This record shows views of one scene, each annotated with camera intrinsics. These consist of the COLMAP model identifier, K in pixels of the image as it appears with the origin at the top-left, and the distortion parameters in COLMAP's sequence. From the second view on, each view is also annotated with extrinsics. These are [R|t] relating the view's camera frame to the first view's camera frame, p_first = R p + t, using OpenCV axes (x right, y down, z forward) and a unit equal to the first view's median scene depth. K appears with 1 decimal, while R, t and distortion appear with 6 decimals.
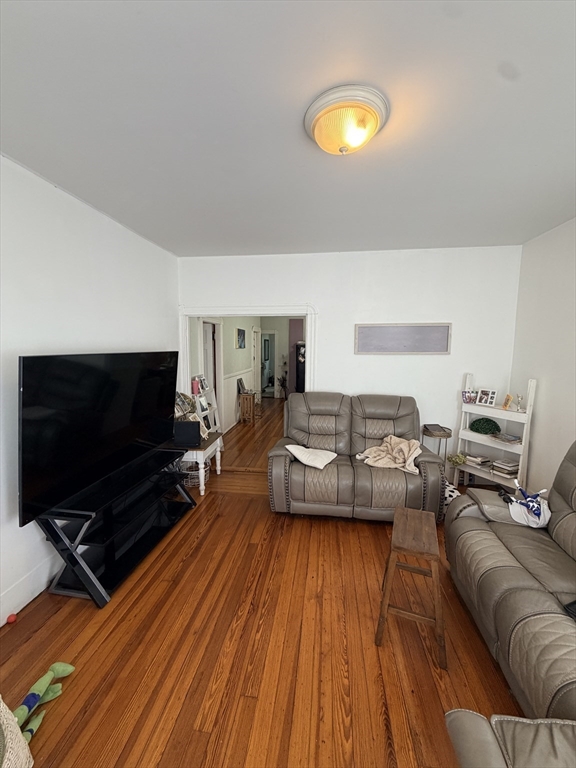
lens RADIAL K [[307.4, 0, 286.9], [0, 307.4, 383.1], [0, 0, 1]] dist [0.000751, 0.000083]
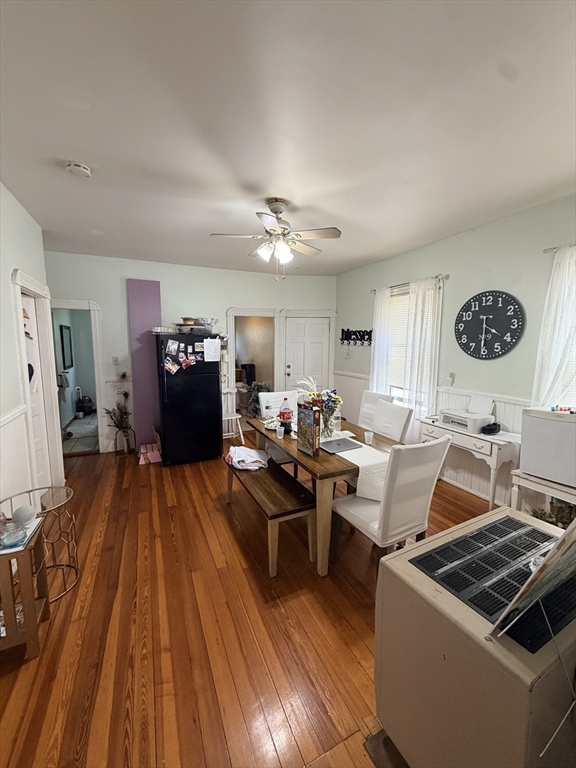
lens RADIAL K [[307.4, 0, 288.2], [0, 307.4, 388.6], [0, 0, 1]] dist [0.000751, 0.000083]
pose [[0.842650, -0.069638, 0.533939, -0.043096], [0.056913, 0.997566, 0.040287, -0.049229], [-0.535445, -0.003560, 0.844562, 0.479592]]
